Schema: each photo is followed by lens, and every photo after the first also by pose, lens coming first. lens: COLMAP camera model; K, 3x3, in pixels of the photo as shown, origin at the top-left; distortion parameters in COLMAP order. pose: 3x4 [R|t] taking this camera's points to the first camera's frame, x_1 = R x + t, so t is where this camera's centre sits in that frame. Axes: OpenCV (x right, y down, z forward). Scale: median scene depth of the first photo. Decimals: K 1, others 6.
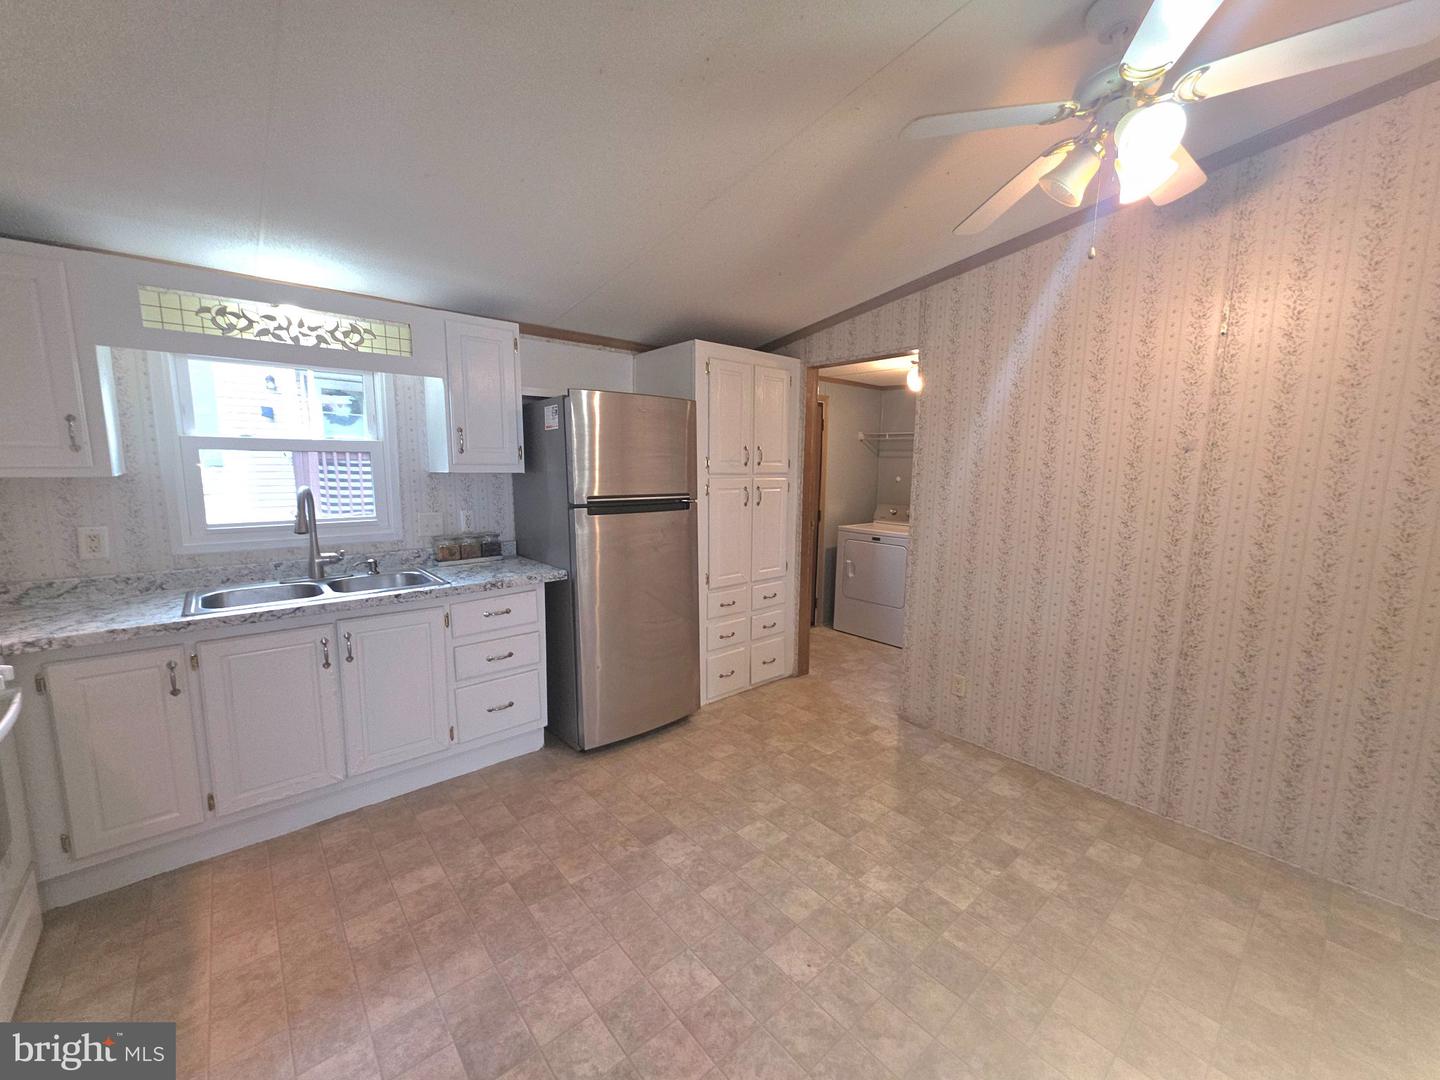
lens RADIAL K [[573.1, 0, 721.8], [0, 573.1, 544.9], [0, 0, 1]] dist [0.002650, -0.000558]
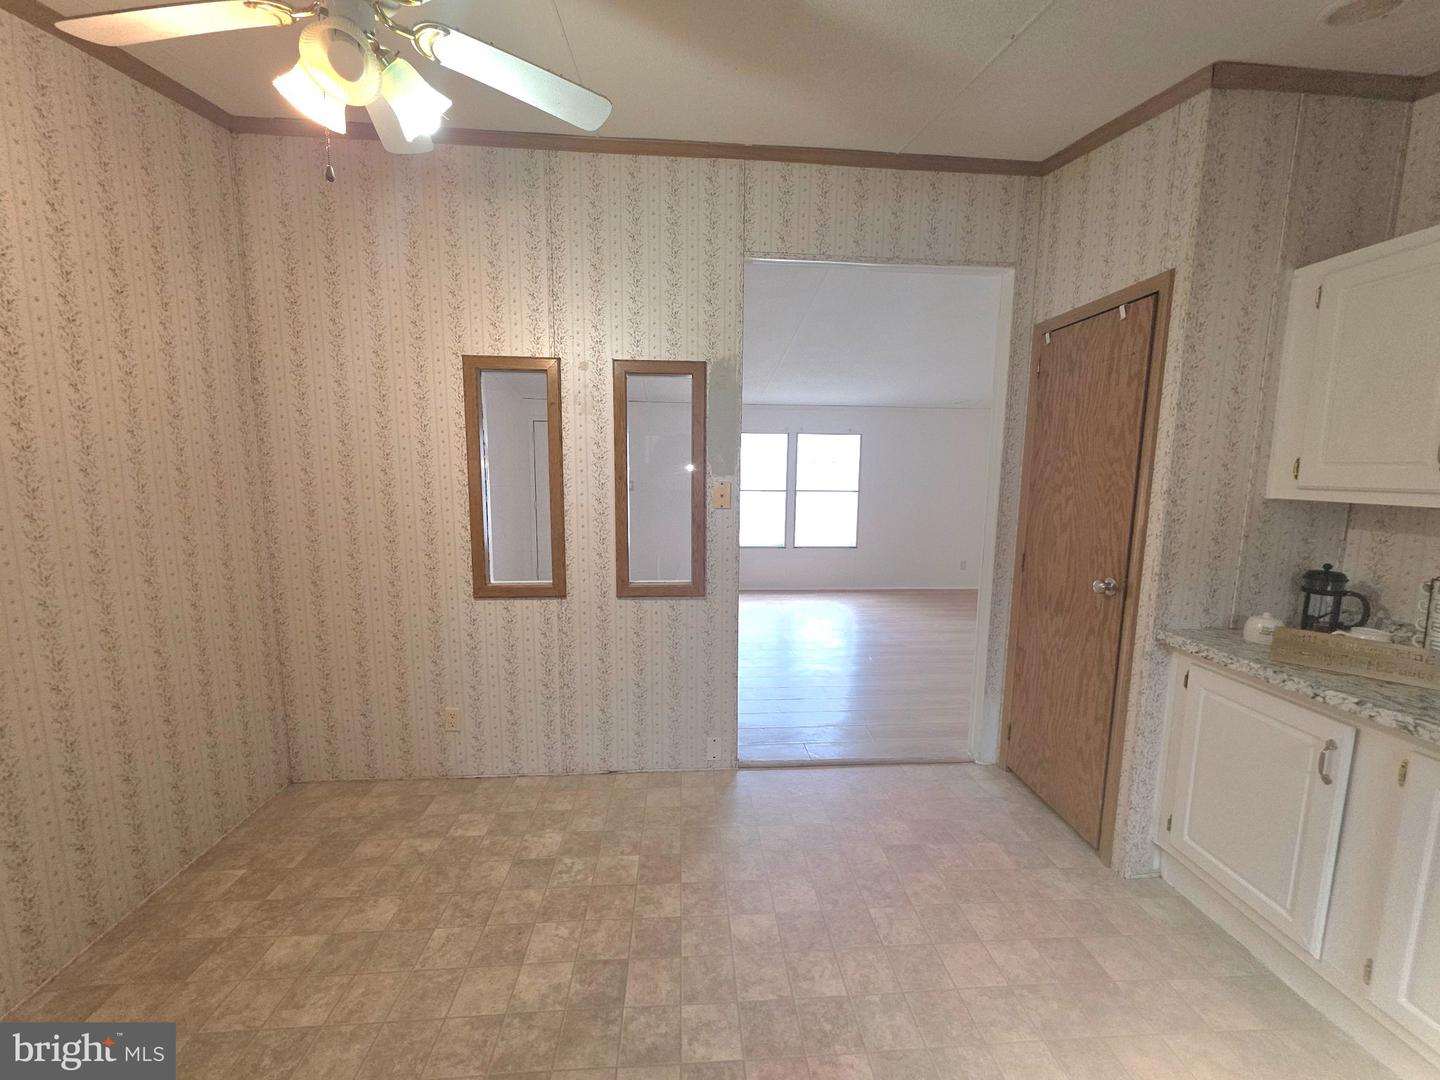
lens RADIAL K [[573.1, 0, 722.3], [0, 573.1, 543.2], [0, 0, 1]] dist [0.002650, -0.000558]
pose [[-0.801591, -0.101382, 0.589214, -0.150245], [0.062543, 0.965892, 0.251280, -0.130784], [-0.594593, 0.238276, -0.767909, 0.875079]]
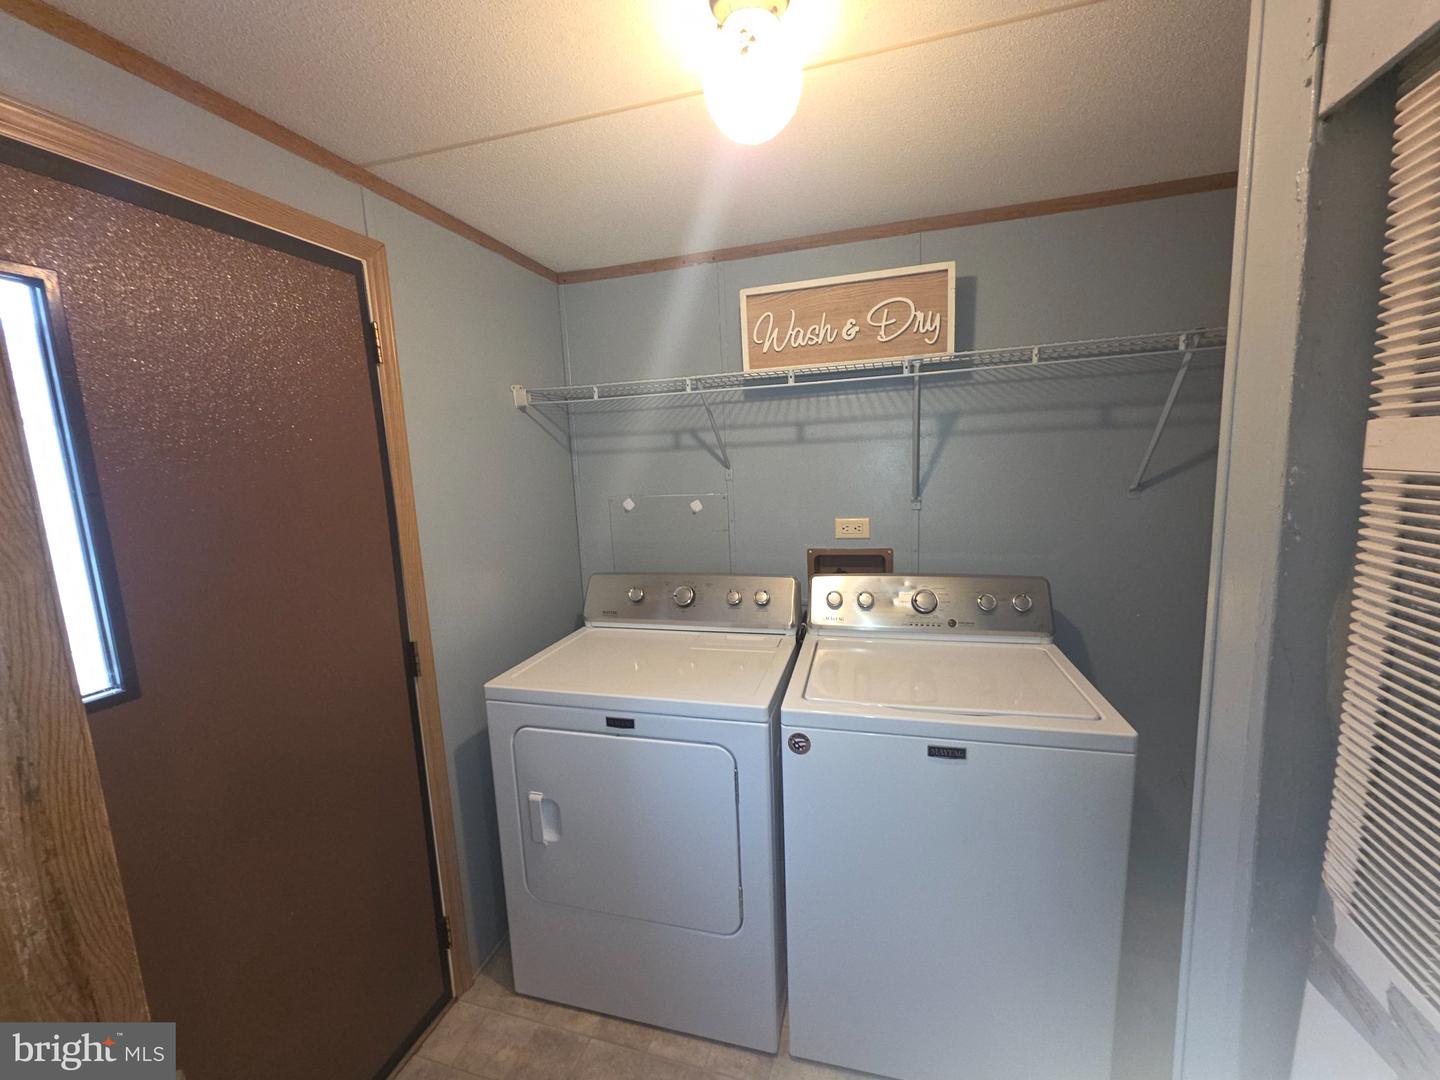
lens RADIAL K [[573.1, 0, 719.8], [0, 573.1, 543.1], [0, 0, 1]] dist [0.002650, -0.000558]
pose [[0.843876, -0.126301, 0.521461, 0.328915], [0.128680, 0.991175, 0.031826, -0.207144], [-0.520879, 0.040245, 0.852681, 1.387650]]
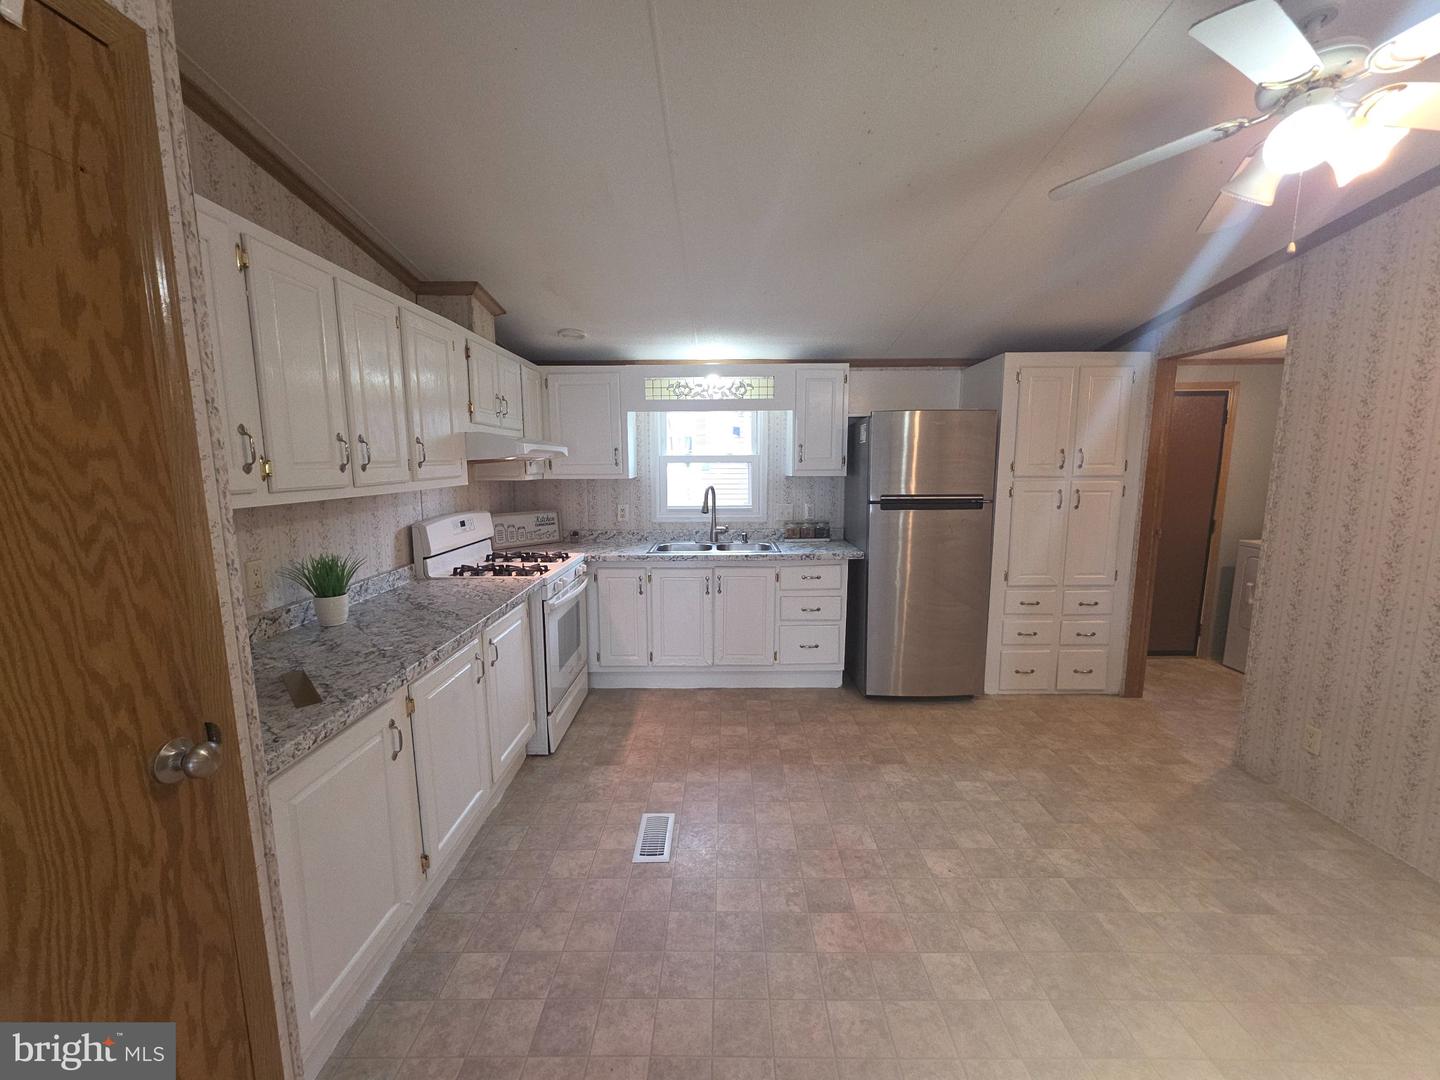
lens RADIAL K [[573.1, 0, 722.5], [0, 573.1, 545.3], [0, 0, 1]] dist [0.002650, -0.000558]
pose [[0.752343, 0.079236, -0.653990, 0.380282], [-0.079657, 0.996398, 0.029085, 0.019436], [0.653938, 0.030213, 0.755944, -0.205866]]
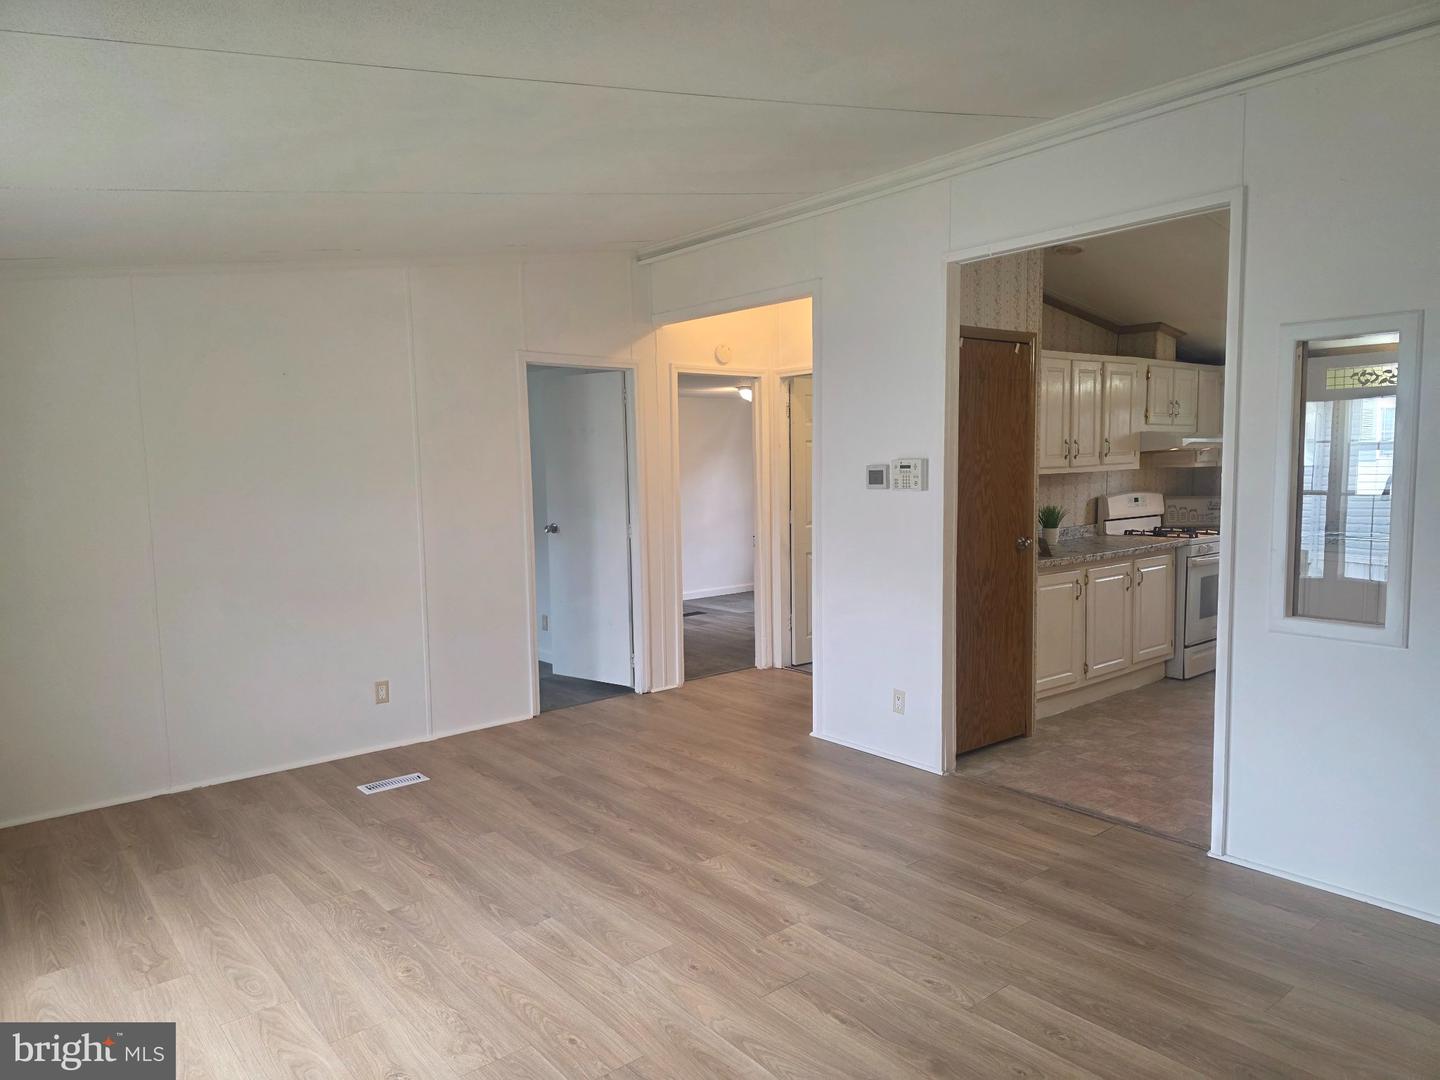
lens RADIAL K [[971.3, 0, 715.1], [0, 971.3, 536.7], [0, 0, 1]] dist [0.029137, -0.016046]
pose [[-0.032817, 0.068524, -0.997110, 2.016537], [-0.125350, 0.989487, 0.072126, 0.112850], [0.991570, 0.127355, -0.023883, -0.763313]]
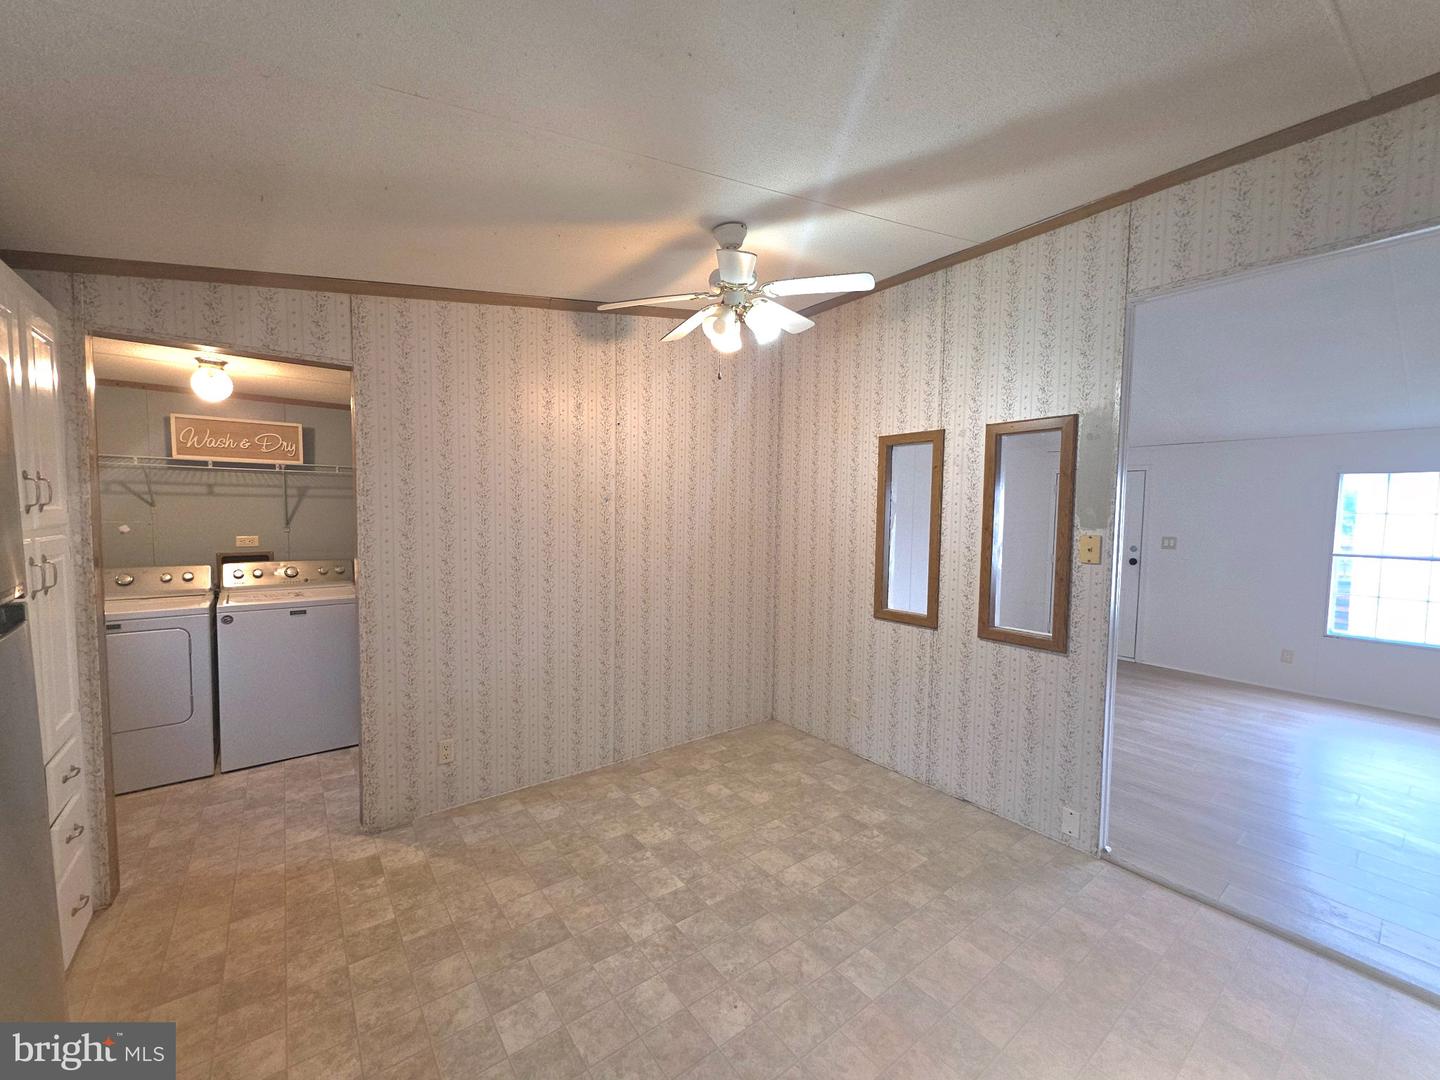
lens RADIAL K [[573.1, 0, 723.3], [0, 573.1, 543.8], [0, 0, 1]] dist [0.002650, -0.000558]
pose [[0.057082, -0.067919, 0.996057, -0.566408], [0.126921, 0.990082, 0.060238, -0.100875], [-0.990269, 0.122982, 0.065136, 0.599929]]
